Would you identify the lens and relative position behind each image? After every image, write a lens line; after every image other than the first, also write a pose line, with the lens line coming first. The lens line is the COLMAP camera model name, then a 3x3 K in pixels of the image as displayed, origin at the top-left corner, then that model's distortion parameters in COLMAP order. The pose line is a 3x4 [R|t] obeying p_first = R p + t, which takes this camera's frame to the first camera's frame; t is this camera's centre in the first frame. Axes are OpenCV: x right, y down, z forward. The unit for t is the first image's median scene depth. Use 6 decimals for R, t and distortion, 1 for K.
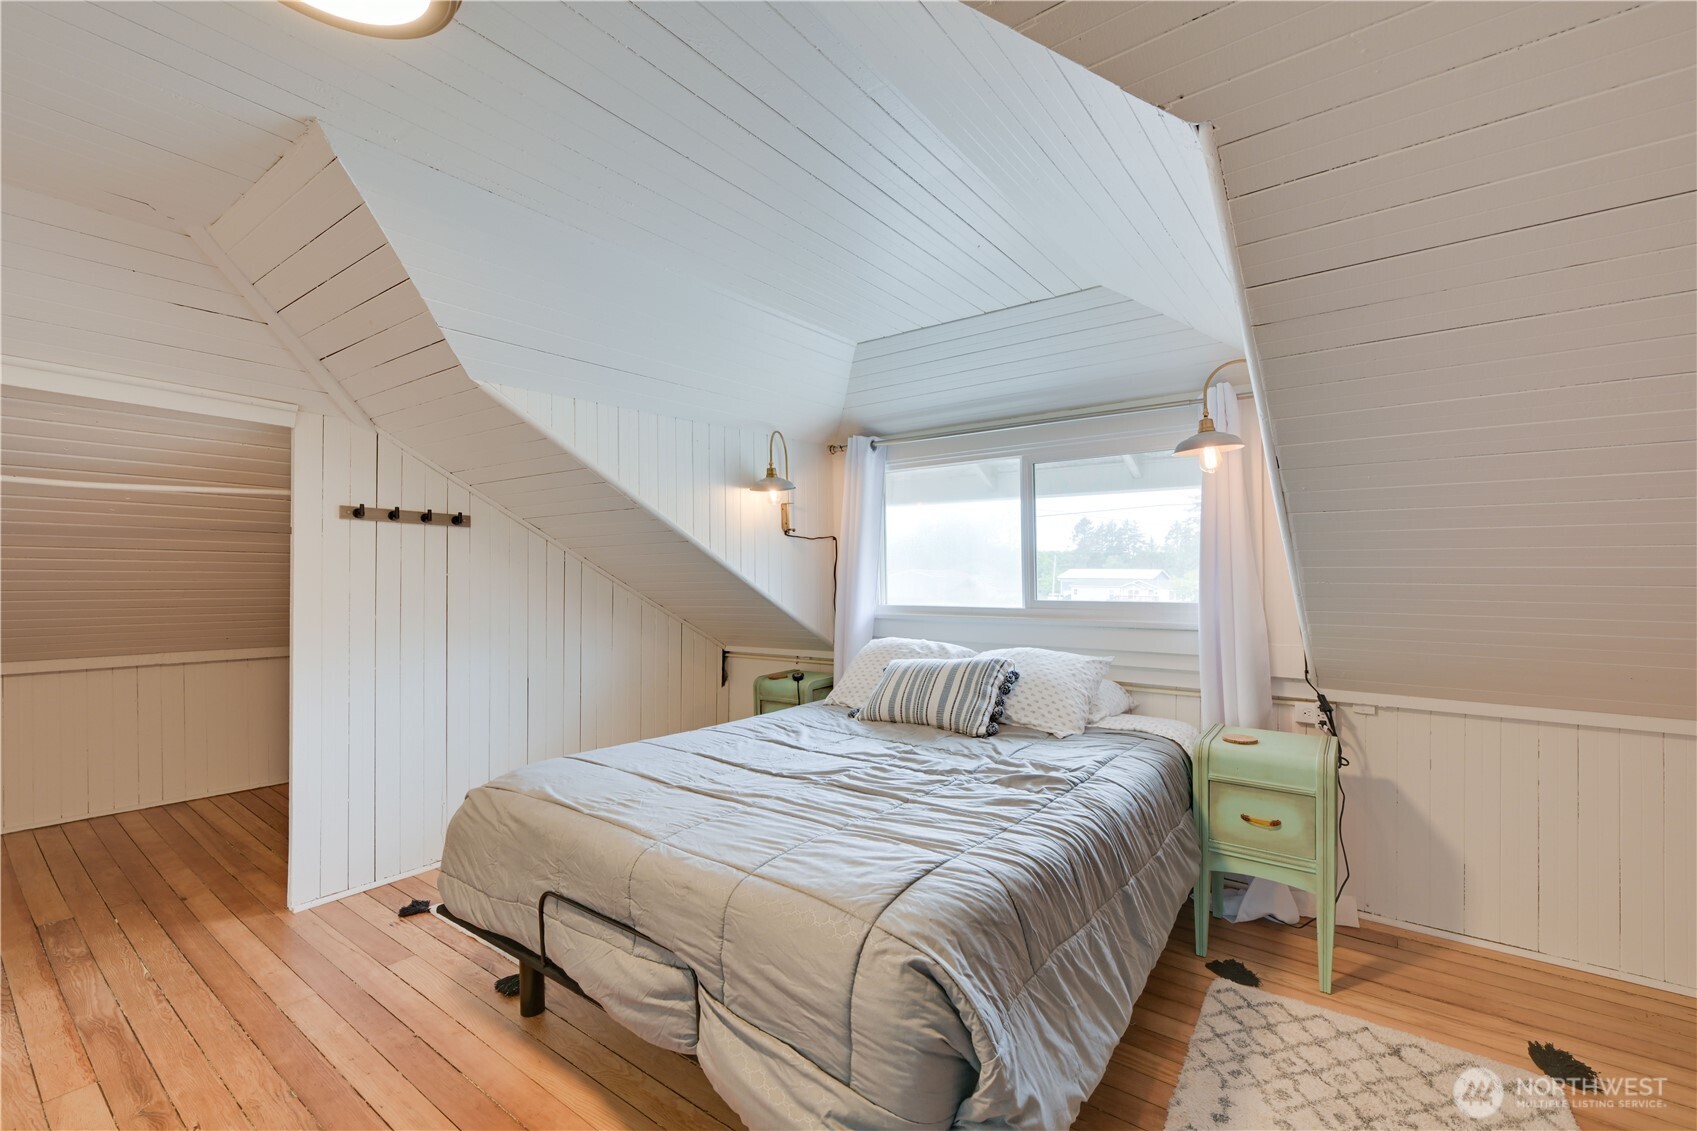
lens RADIAL K [[722.0, 0, 855.6], [0, 722.0, 569.7], [0, 0, 1]] dist [-0.002212, -0.000048]
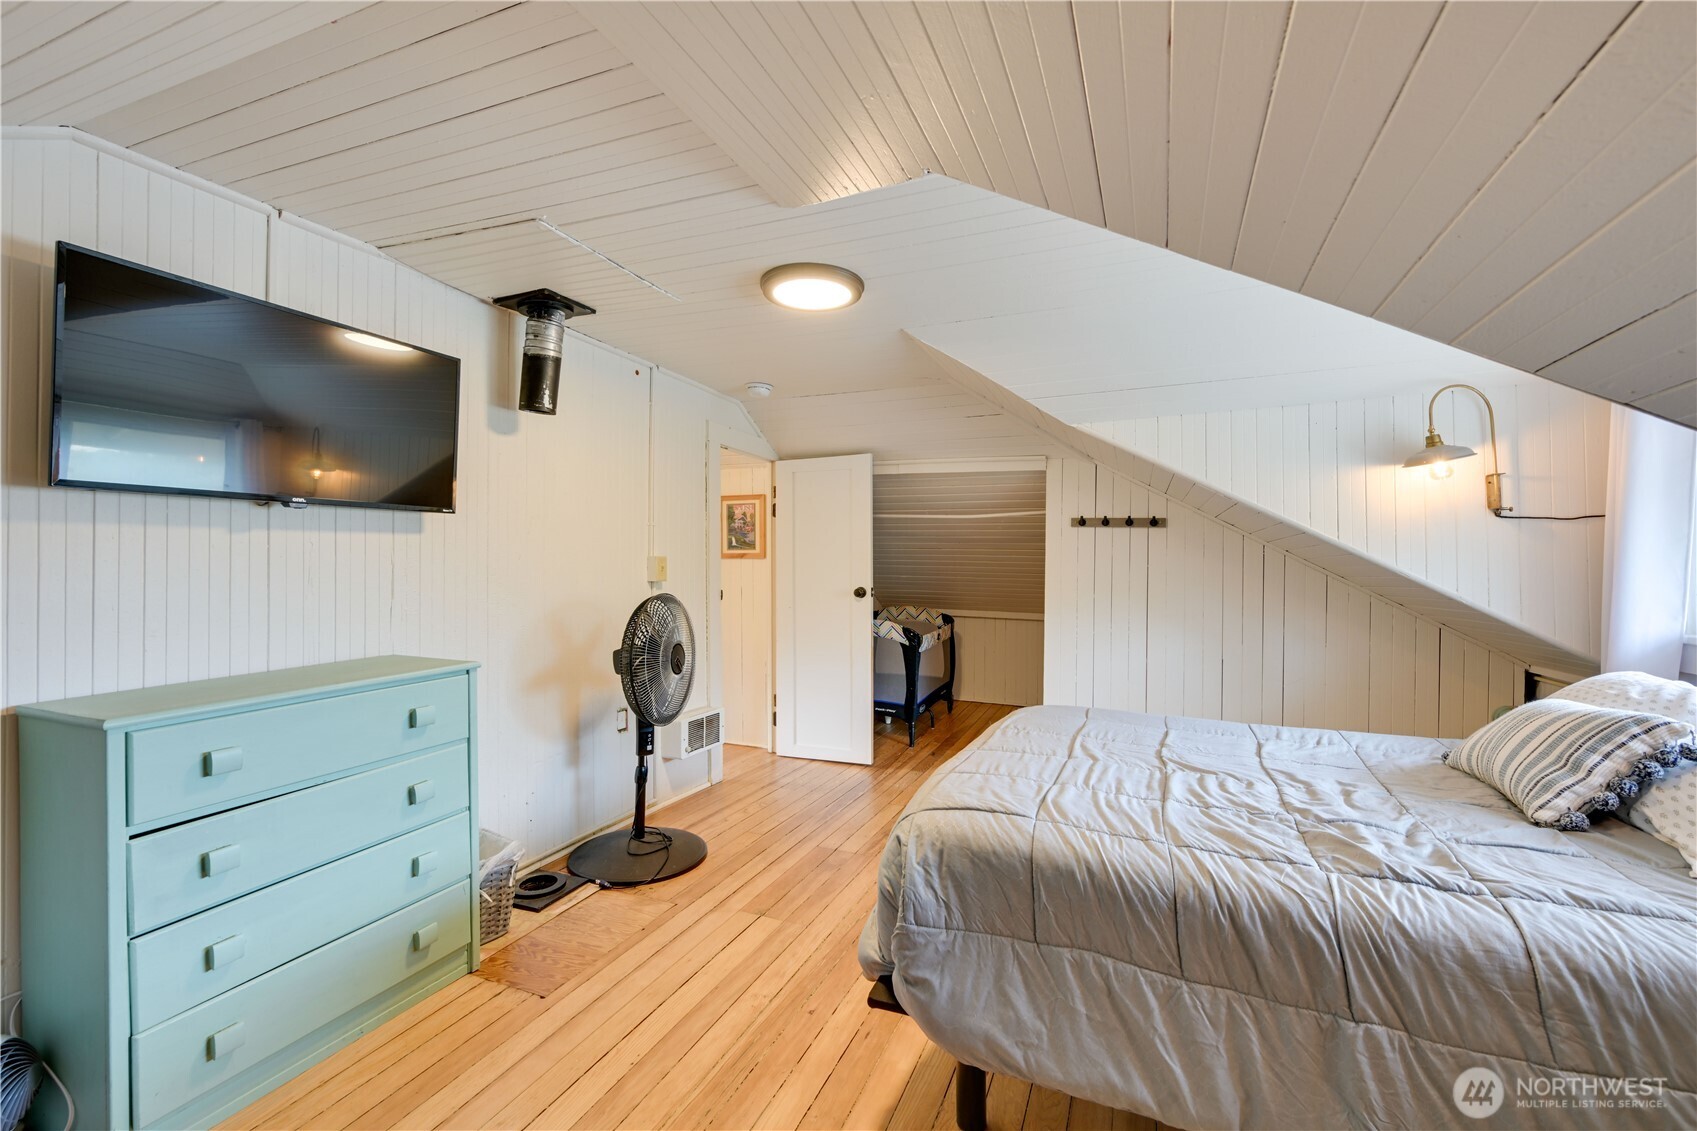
lens RADIAL K [[722.0, 0, 858.2], [0, 722.0, 562.6], [0, 0, 1]] dist [-0.002212, -0.000048]
pose [[0.233351, 0.002533, -0.972389, 0.615363], [-0.001832, 0.999996, 0.002165, -0.001284], [0.972391, 0.001276, 0.233355, 0.247390]]
